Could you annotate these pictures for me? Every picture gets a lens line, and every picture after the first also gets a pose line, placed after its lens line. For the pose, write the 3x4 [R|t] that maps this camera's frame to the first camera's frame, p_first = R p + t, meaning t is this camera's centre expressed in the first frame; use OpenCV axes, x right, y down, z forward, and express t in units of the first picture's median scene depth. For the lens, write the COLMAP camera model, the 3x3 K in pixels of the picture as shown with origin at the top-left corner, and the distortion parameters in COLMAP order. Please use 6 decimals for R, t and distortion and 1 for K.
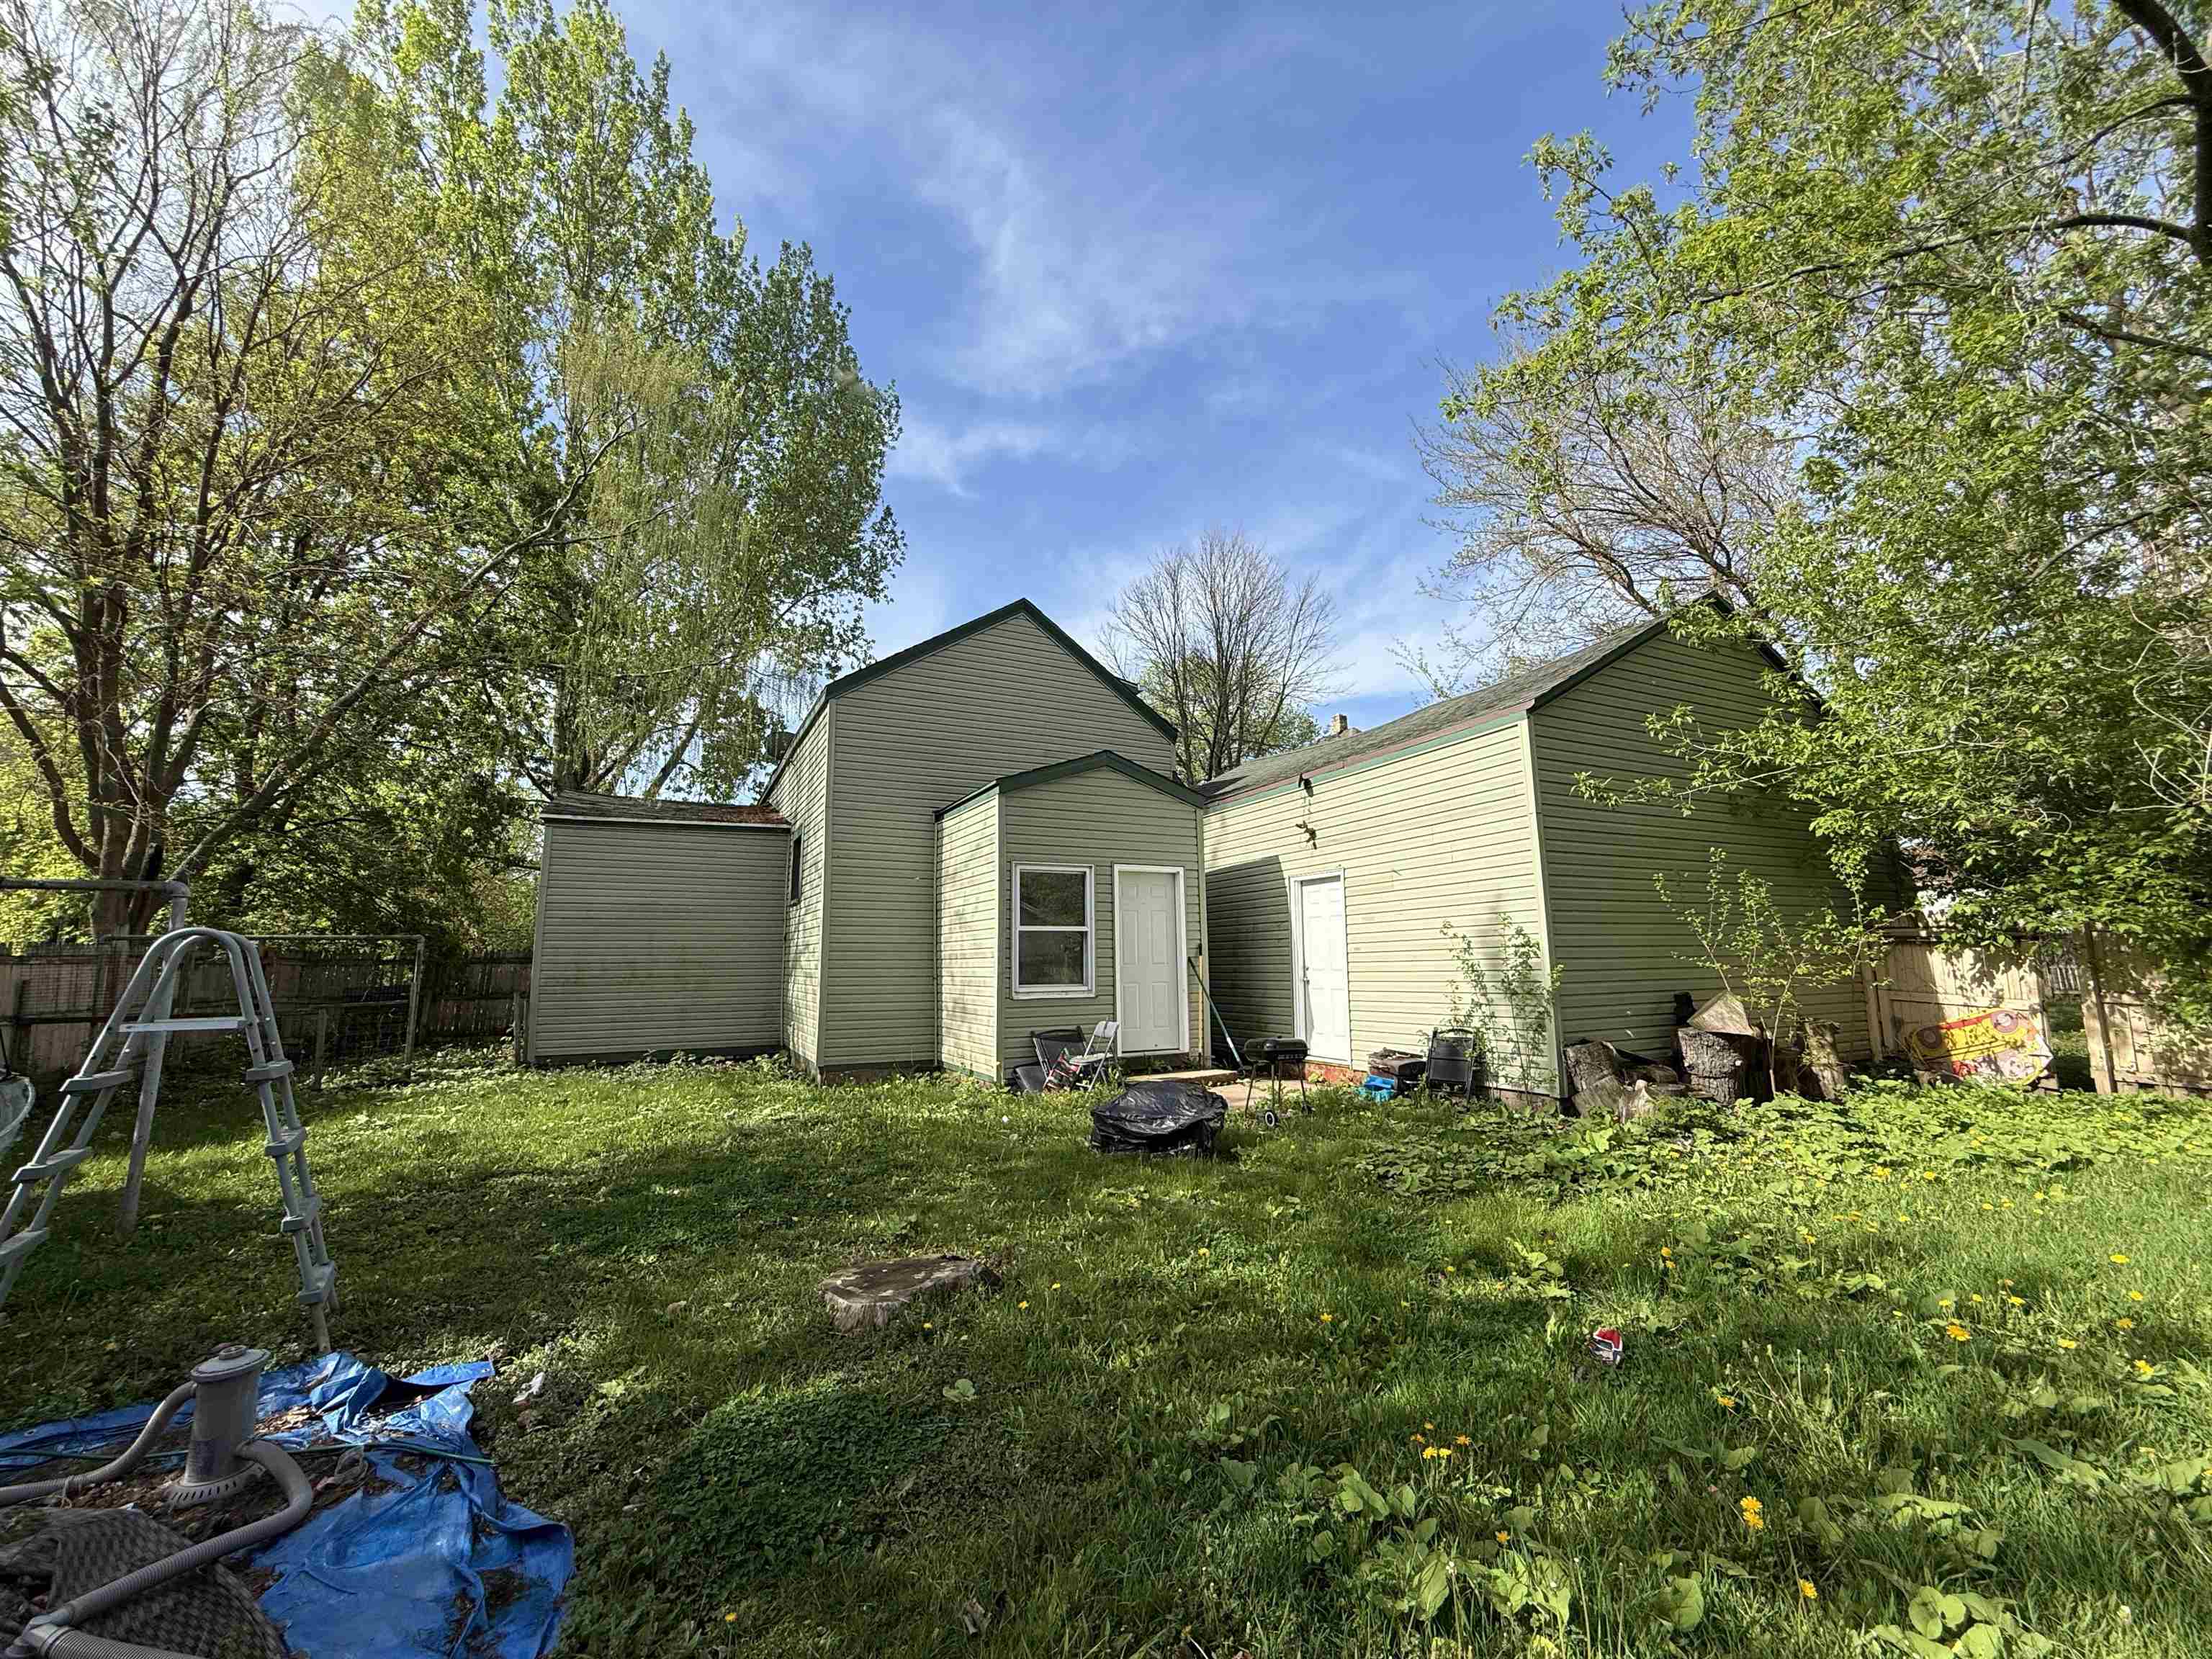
lens RADIAL K [[879.0, 0, 1103.8], [0, 879.0, 825.9], [0, 0, 1]] dist [0.000179, 0.000034]
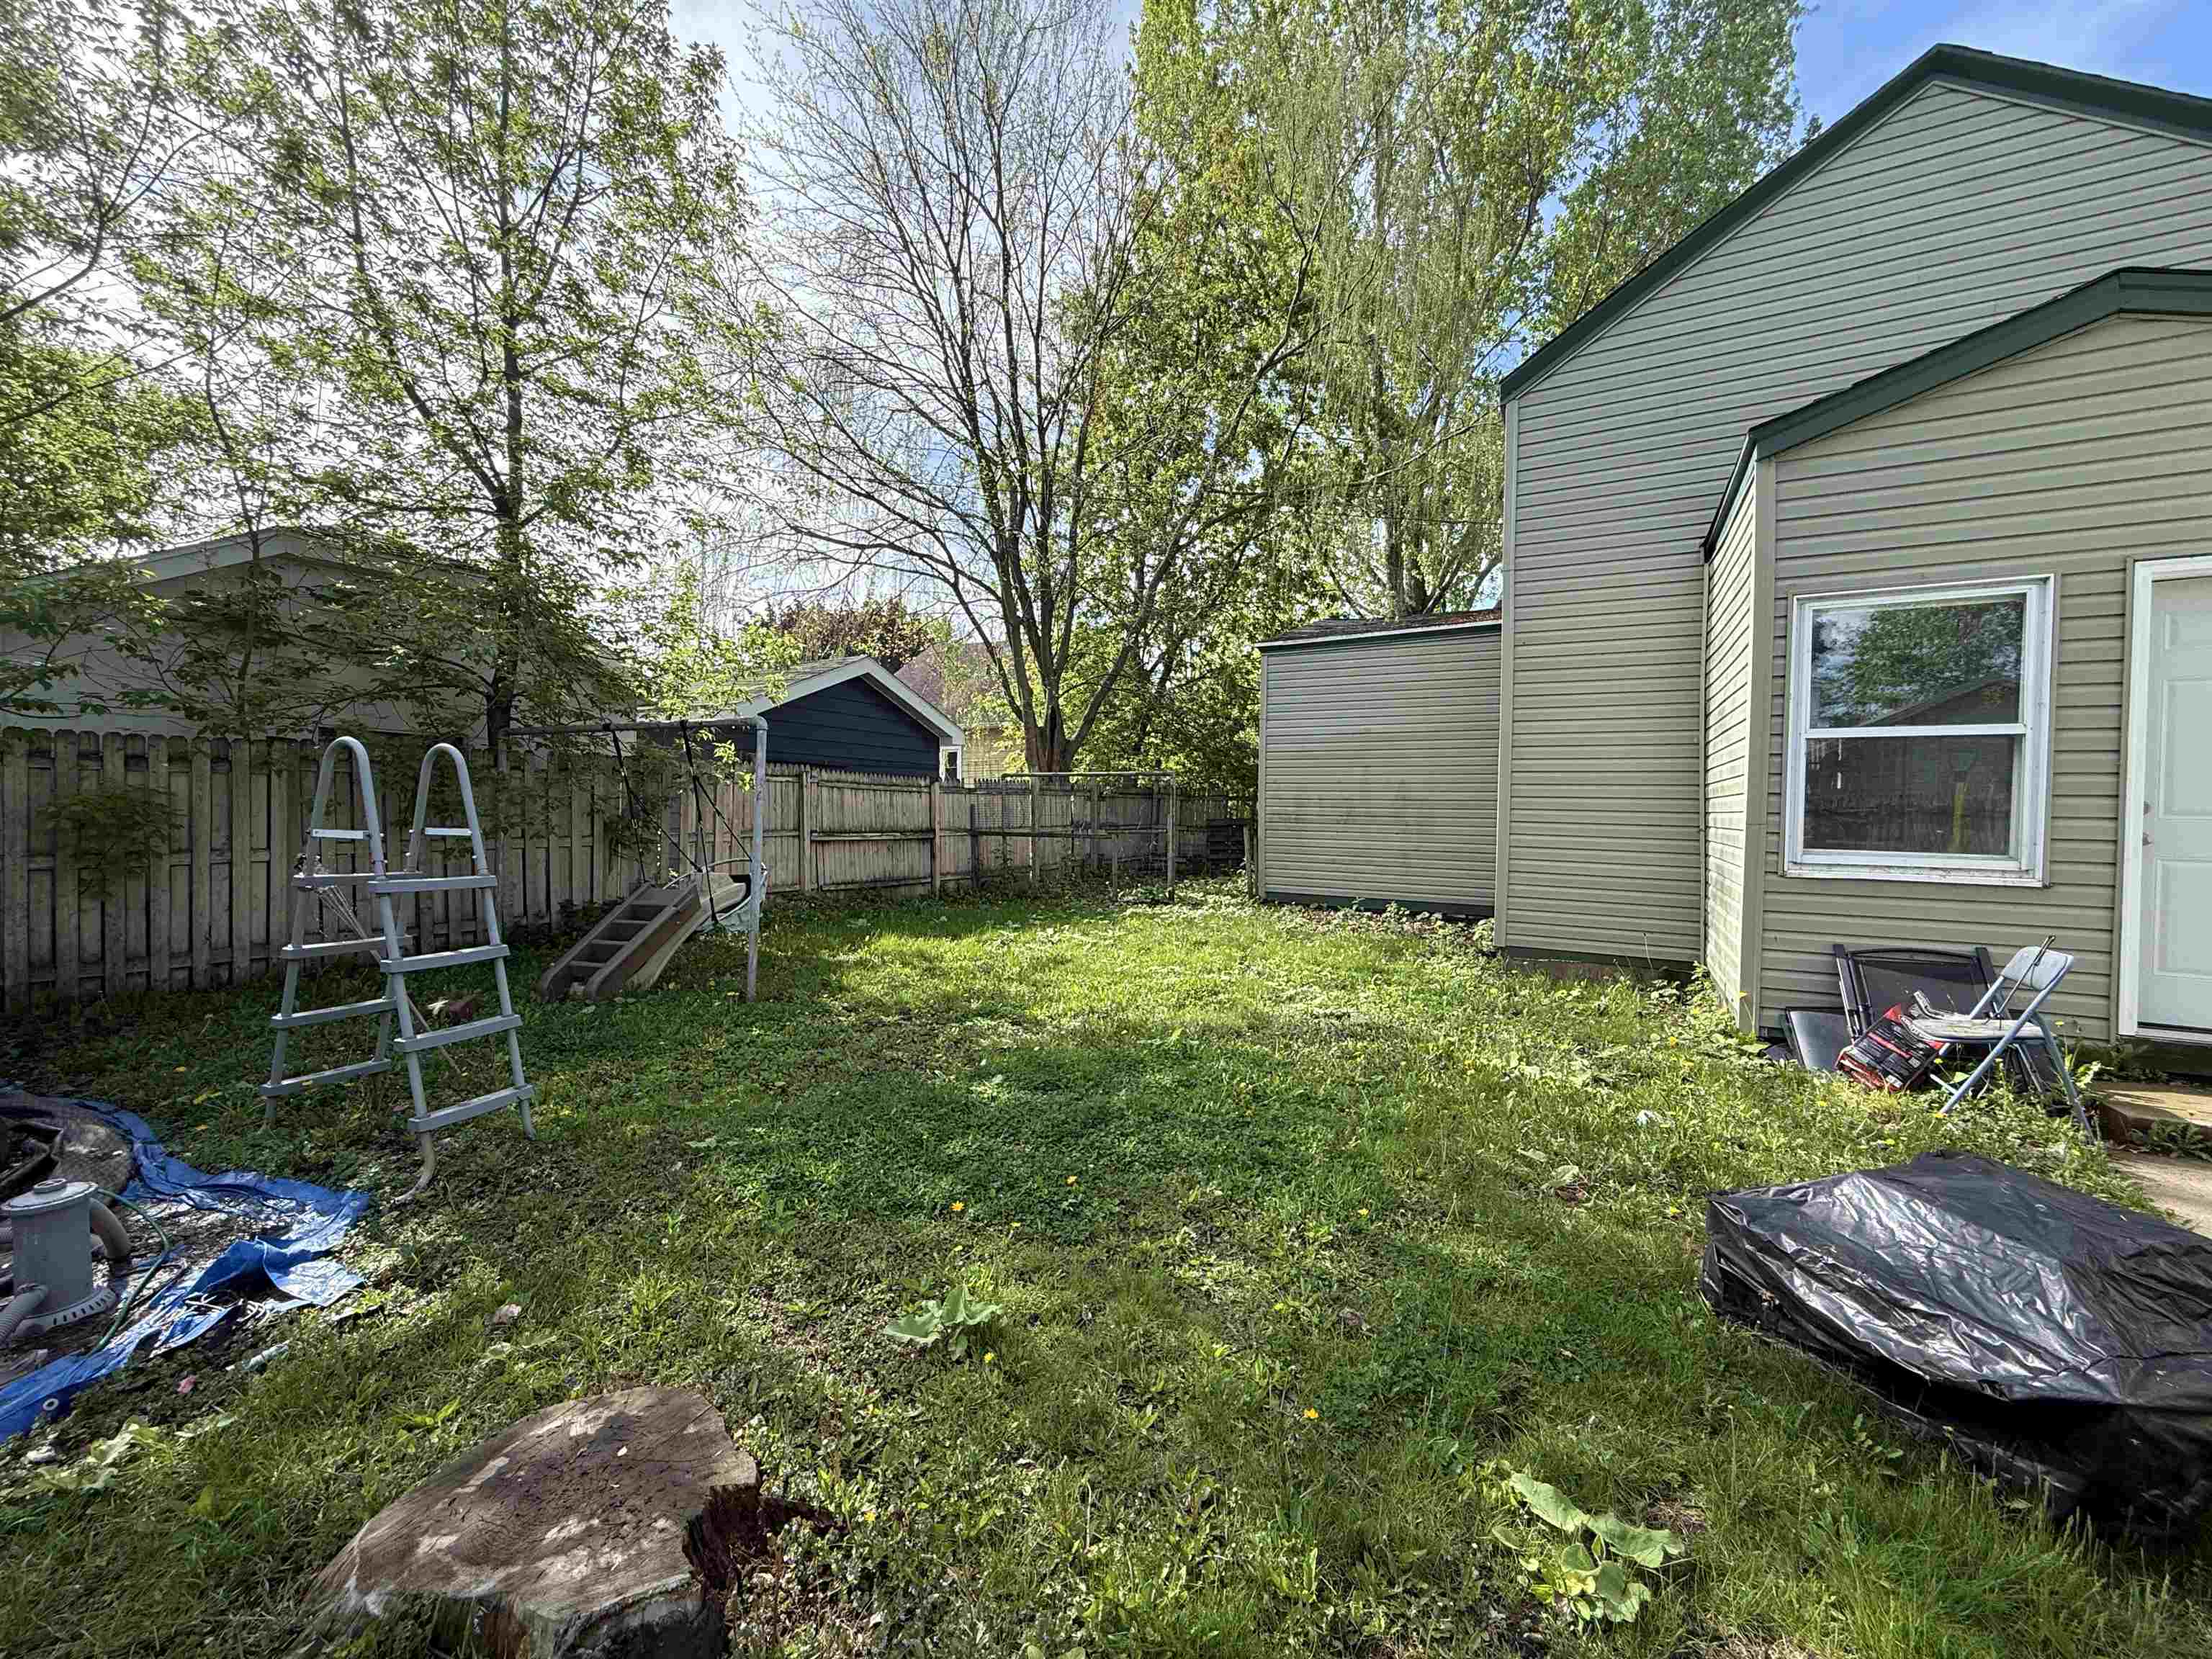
lens RADIAL K [[880.5, 0, 1103.3], [0, 880.5, 830.2], [0, 0, 1]] dist [-0.000540, -0.000415]
pose [[0.546830, 0.040985, -0.836240, 0.139886], [0.110458, 0.986539, 0.120582, 0.095091], [0.829925, -0.158307, 0.534942, 0.576612]]
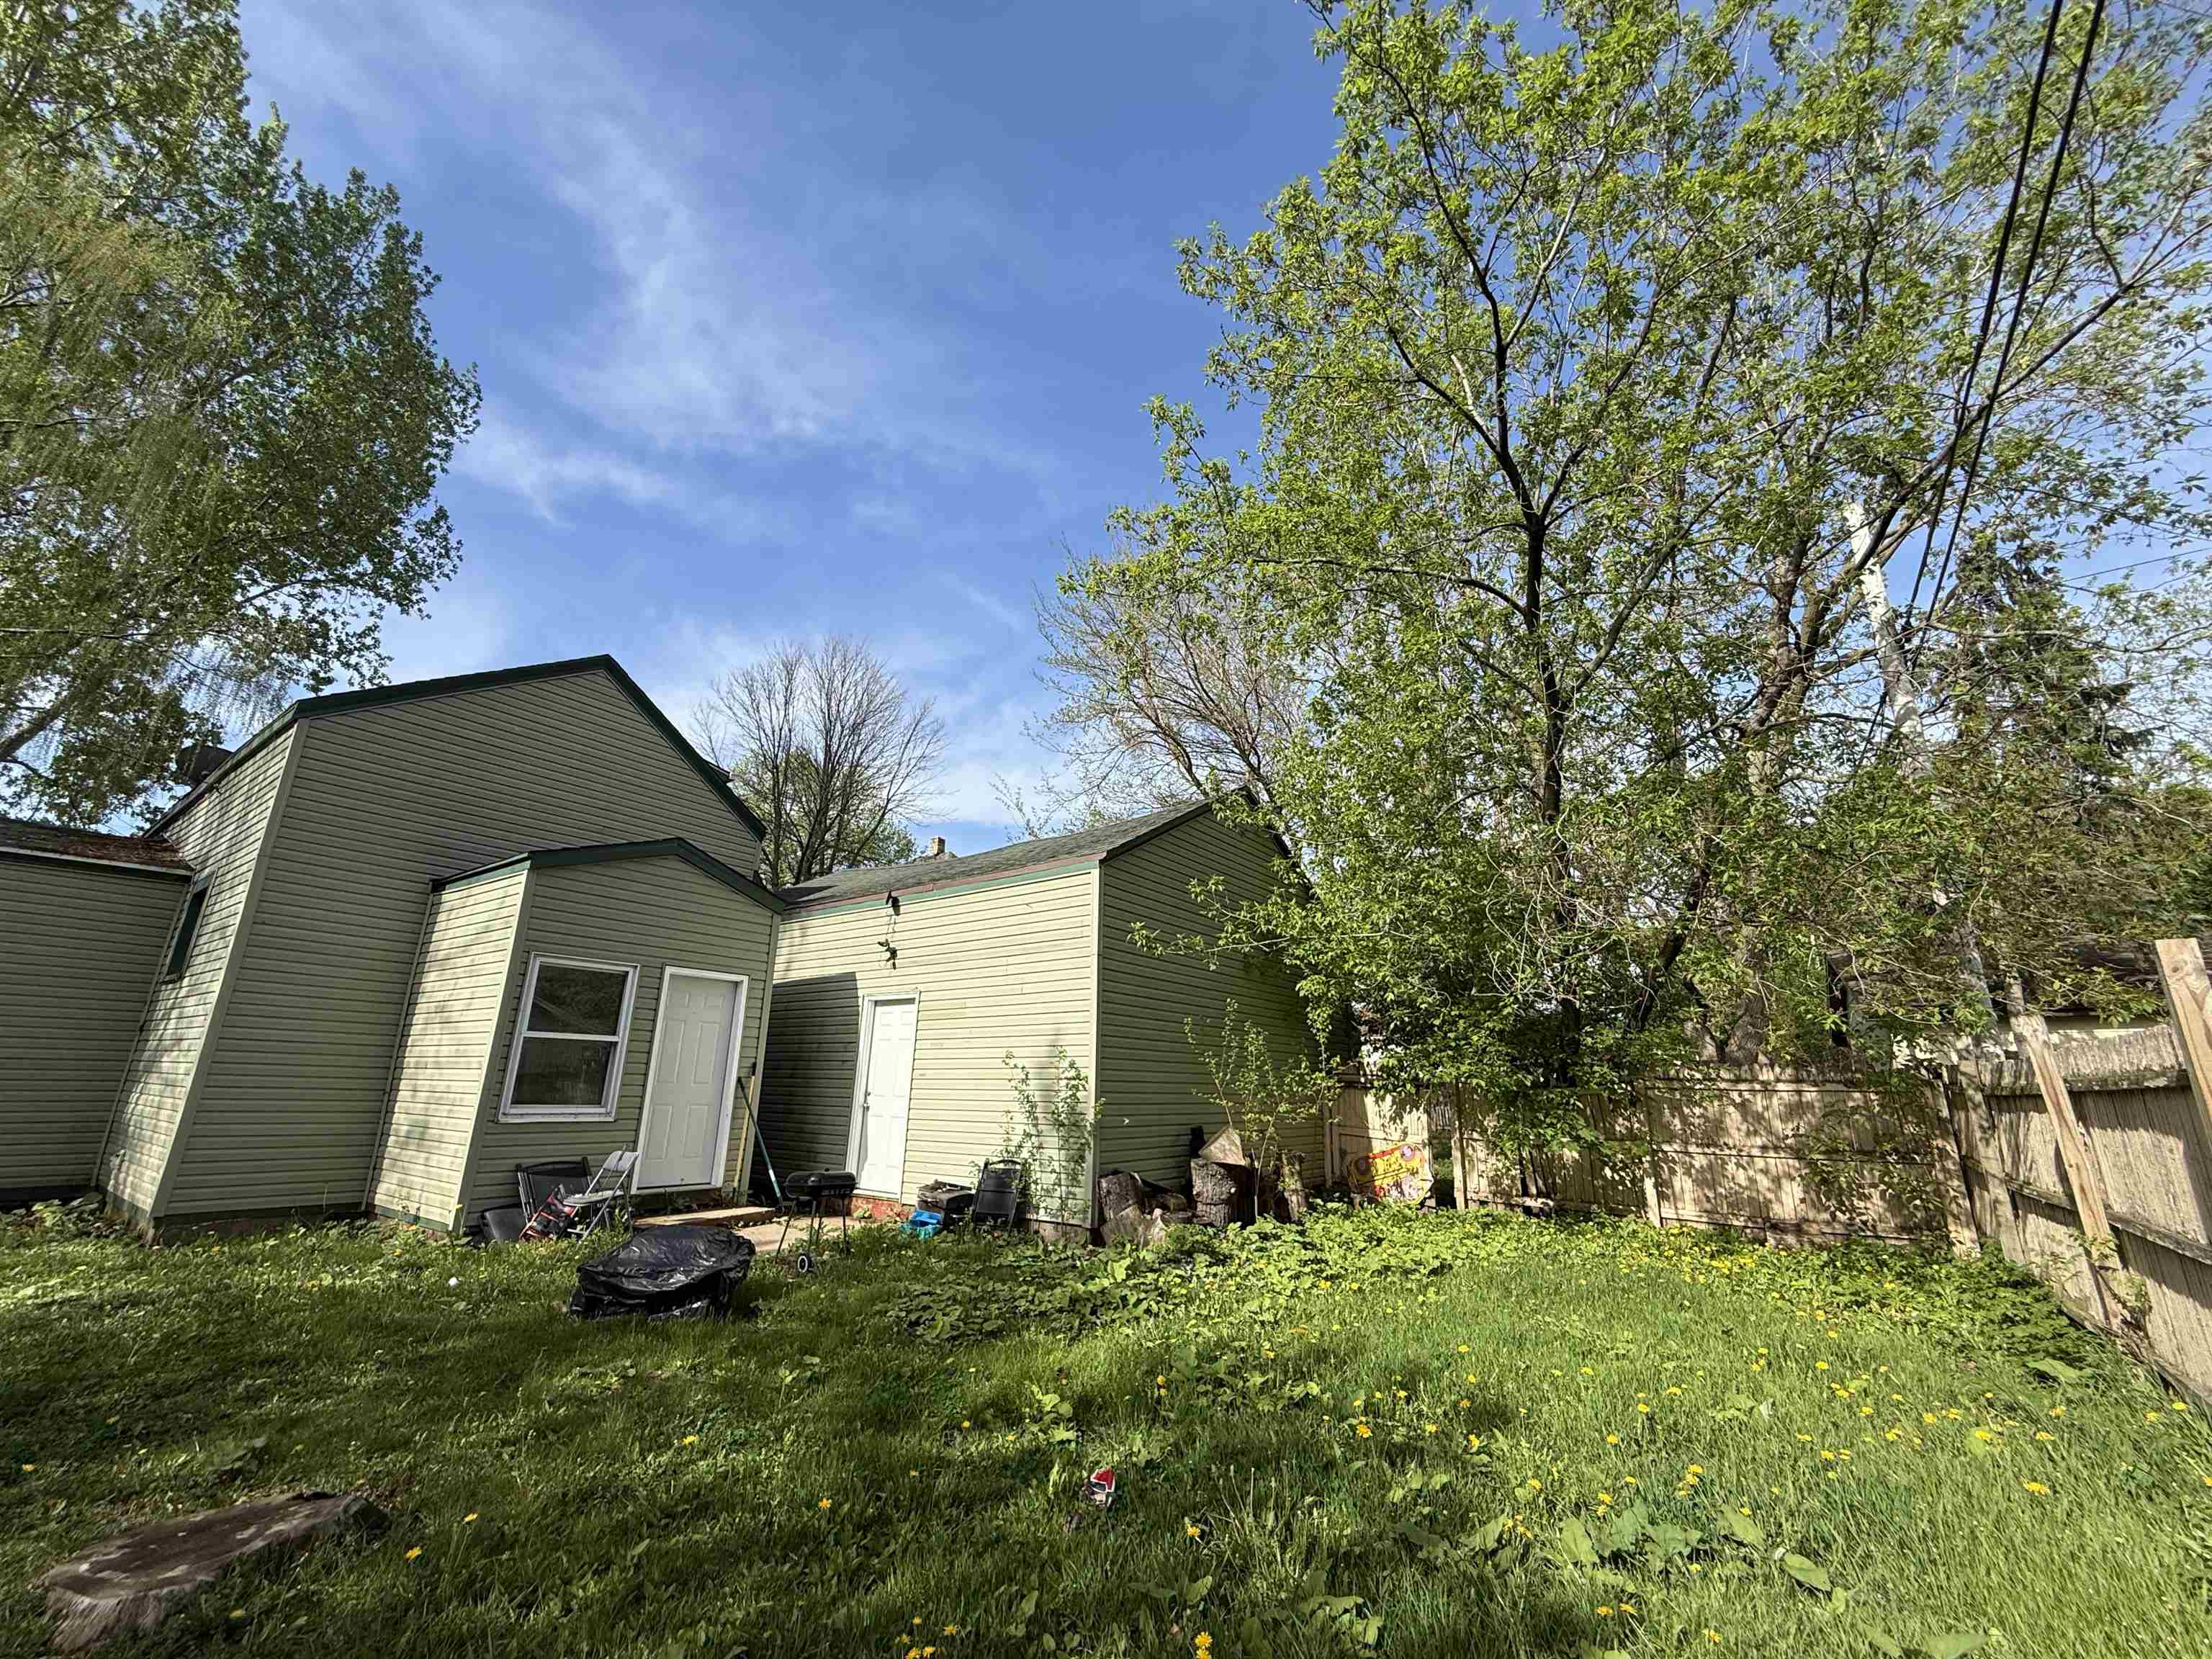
lens RADIAL K [[879.0, 0, 1103.8], [0, 879.0, 825.9], [0, 0, 1]] dist [0.000179, 0.000034]
pose [[0.891135, 0.157999, 0.425341, 0.008201], [-0.100765, 0.982919, -0.154005, -0.004335], [-0.442408, 0.094380, 0.891834, 0.006195]]
